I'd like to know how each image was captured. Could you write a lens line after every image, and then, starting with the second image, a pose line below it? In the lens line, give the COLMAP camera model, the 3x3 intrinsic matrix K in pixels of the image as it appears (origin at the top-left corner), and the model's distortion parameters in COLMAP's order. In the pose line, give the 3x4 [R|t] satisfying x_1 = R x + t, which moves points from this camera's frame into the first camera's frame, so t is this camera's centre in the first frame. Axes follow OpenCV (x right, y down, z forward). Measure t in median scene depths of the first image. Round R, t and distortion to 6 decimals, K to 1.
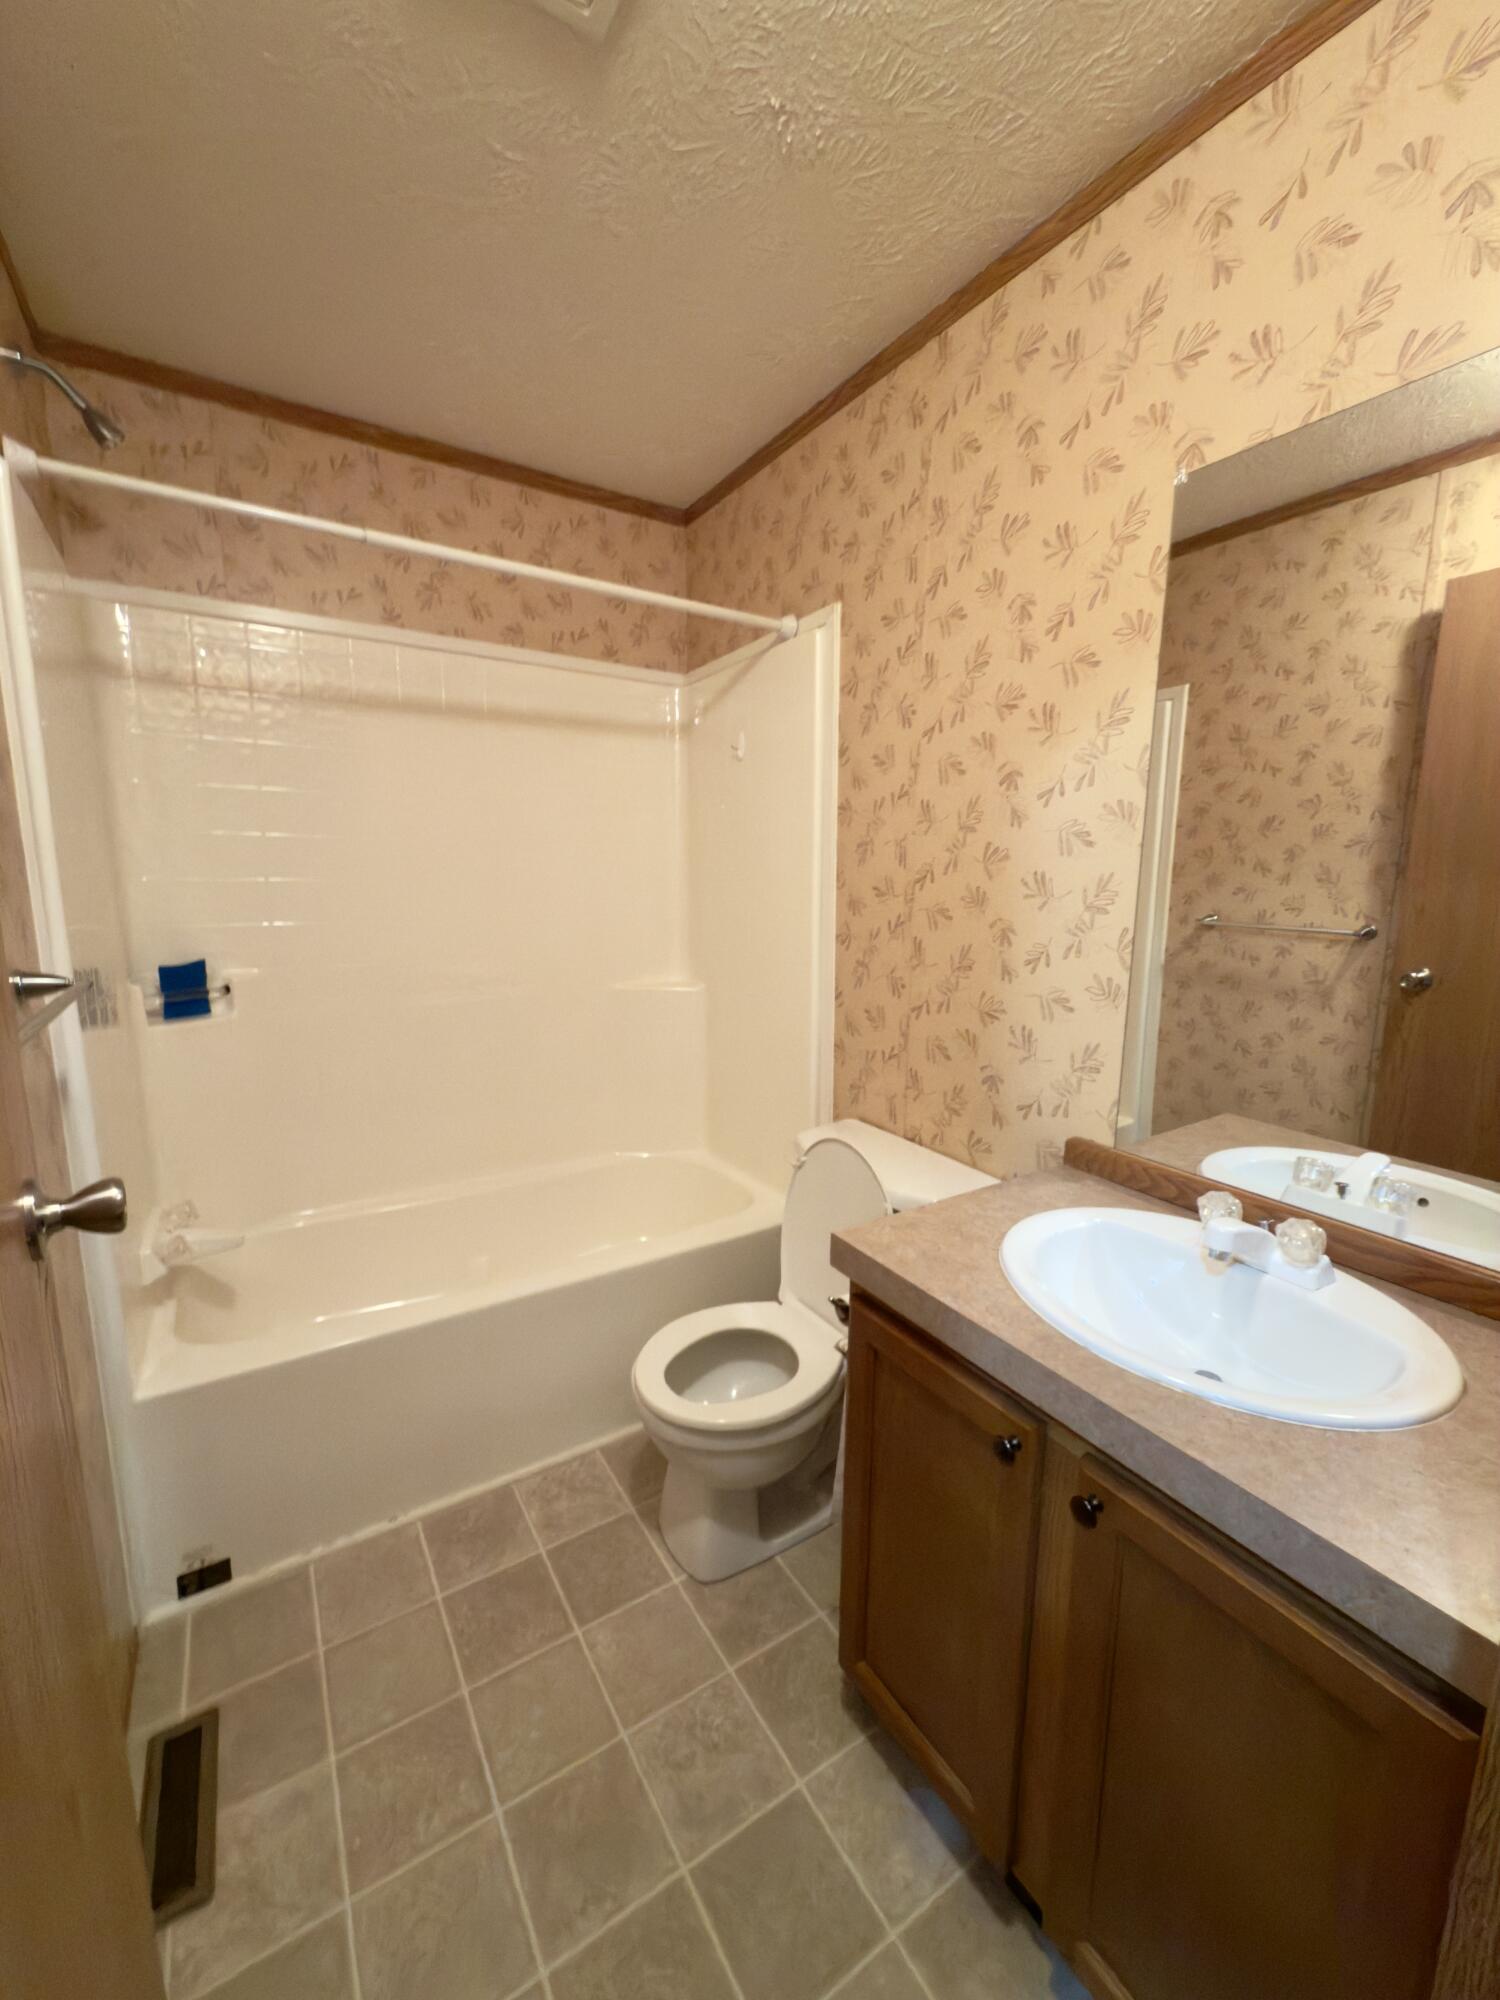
lens RADIAL K [[792.3, 0, 745.4], [0, 792.3, 1003.8], [0, 0, 1]] dist [-0.000725, -0.000008]
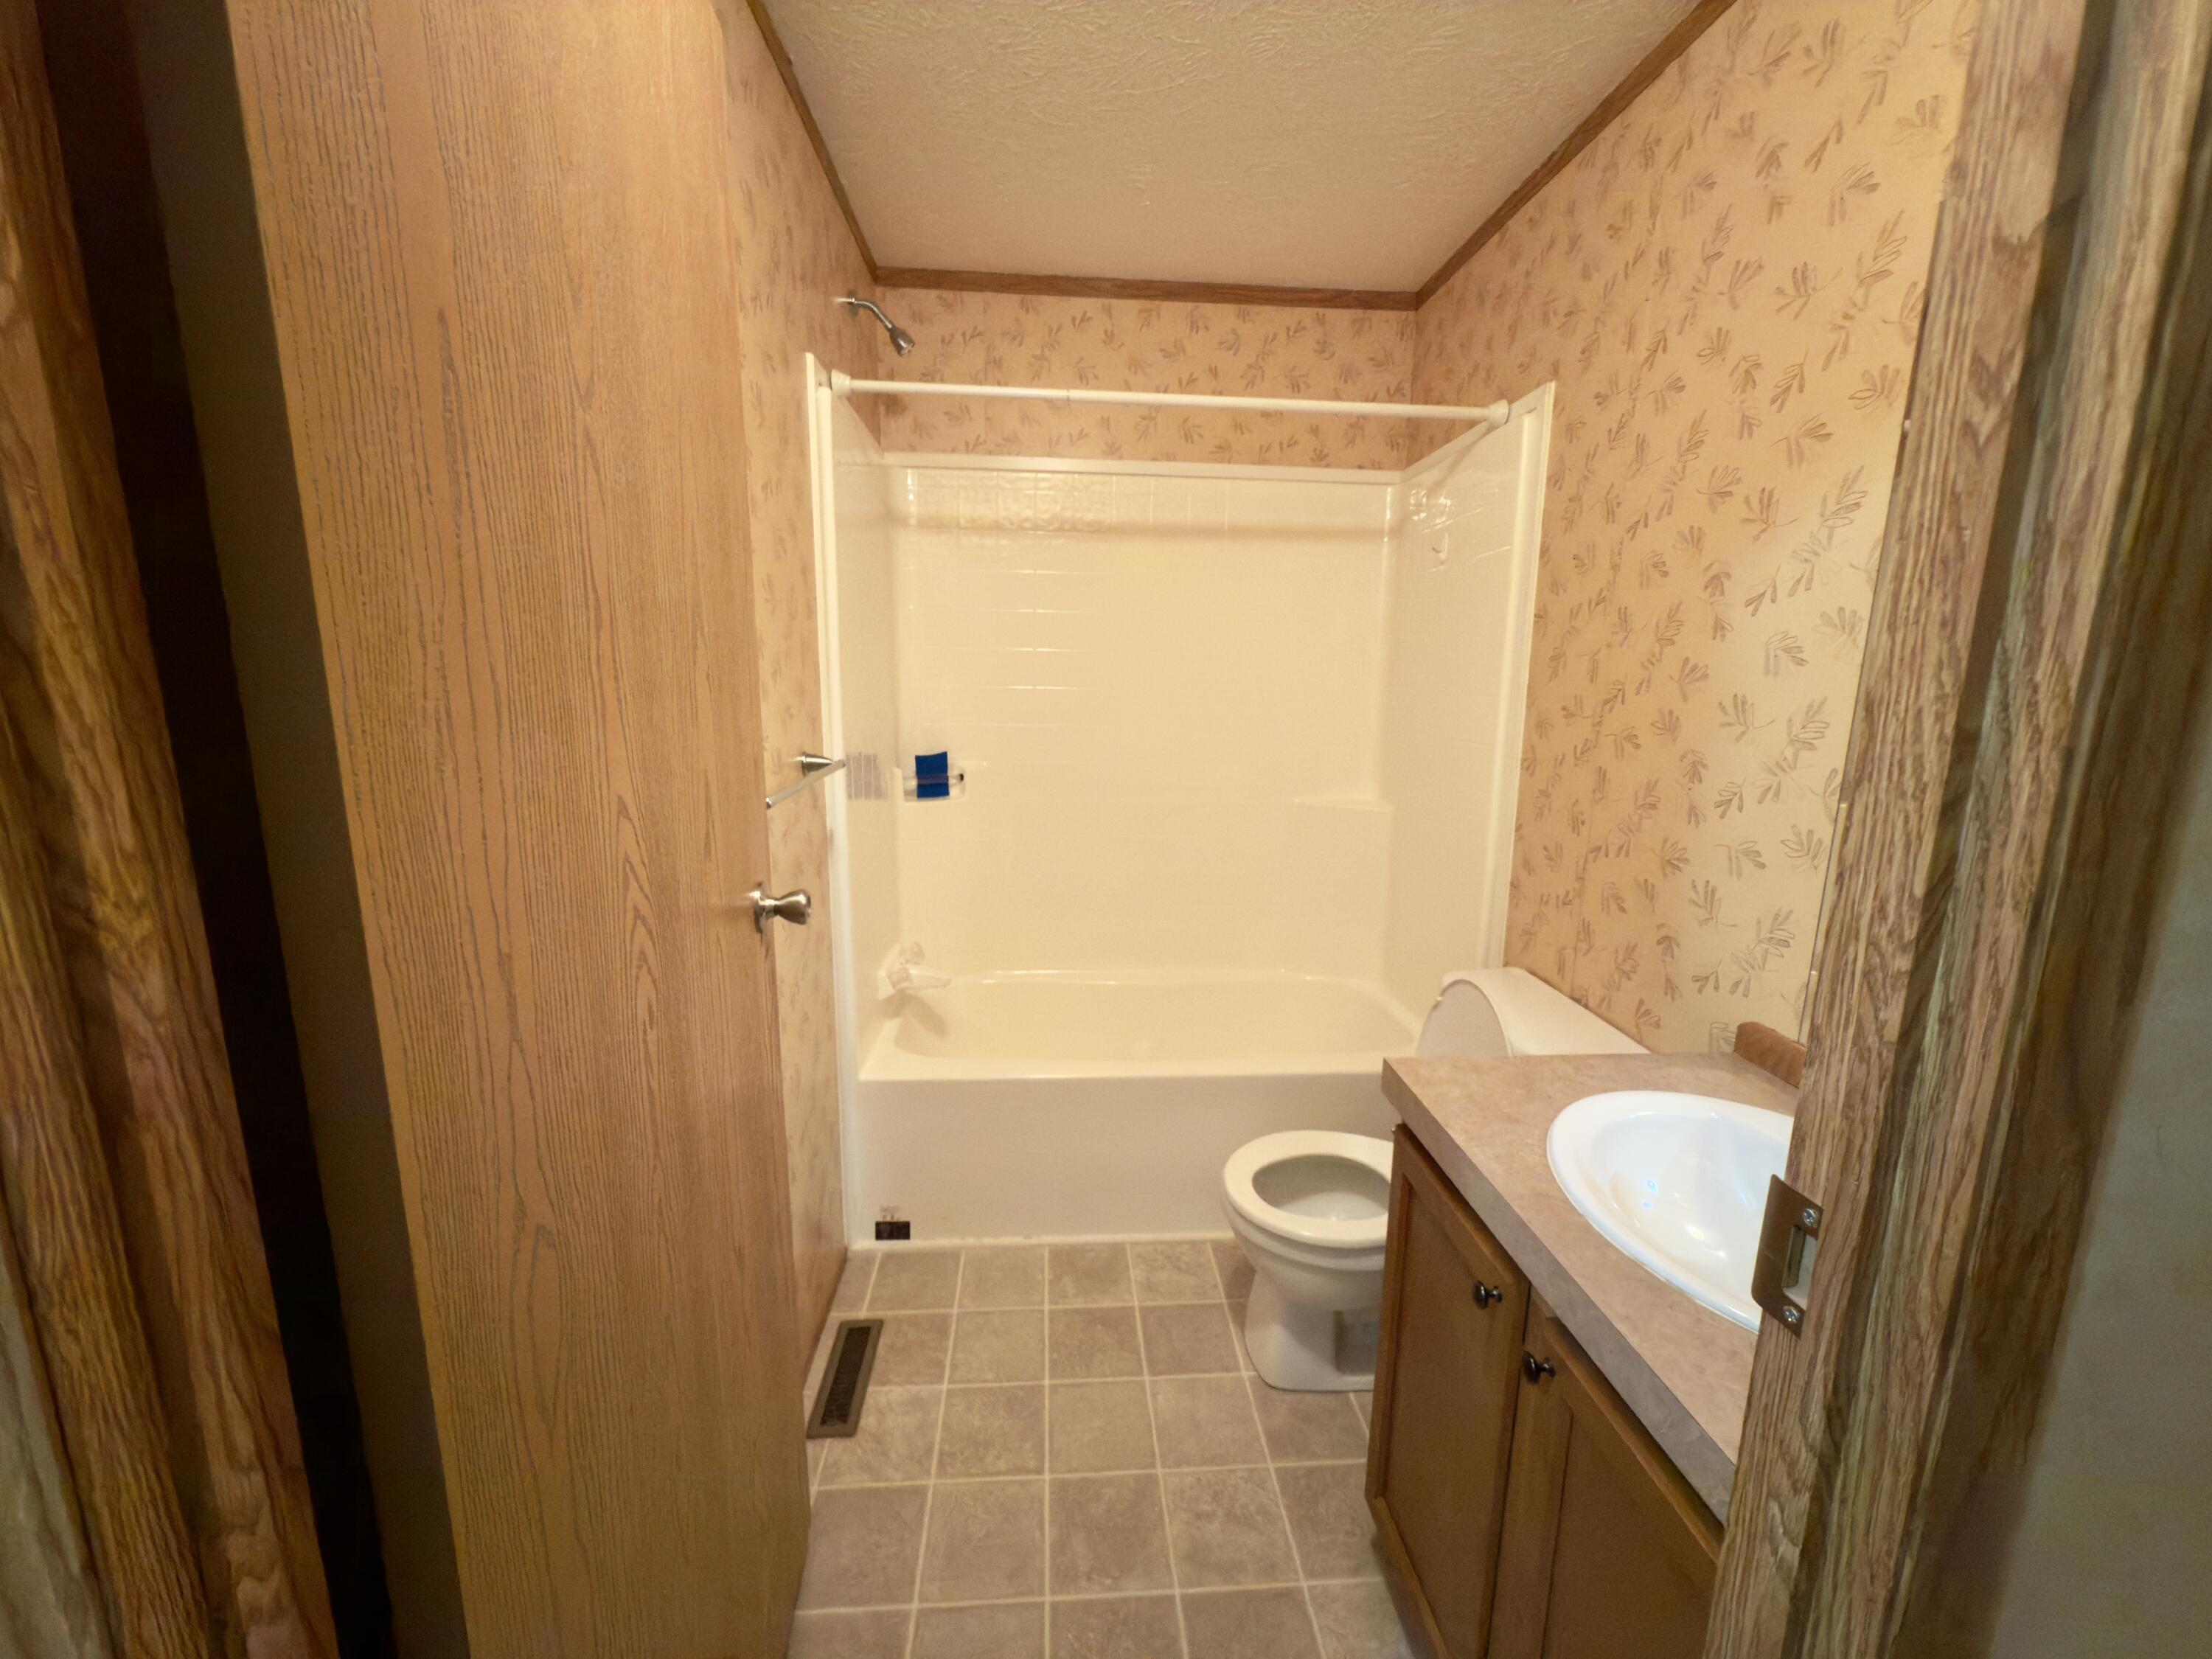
lens RADIAL K [[876.3, 0, 1111.4], [0, 876.3, 829.9], [0, 0, 1]] dist [-0.000725, -0.000008]
pose [[0.881044, 0.090922, -0.464214, 0.226814], [-0.085915, 0.995789, 0.031976, -0.000422], [0.465167, 0.011711, 0.885146, -0.102147]]
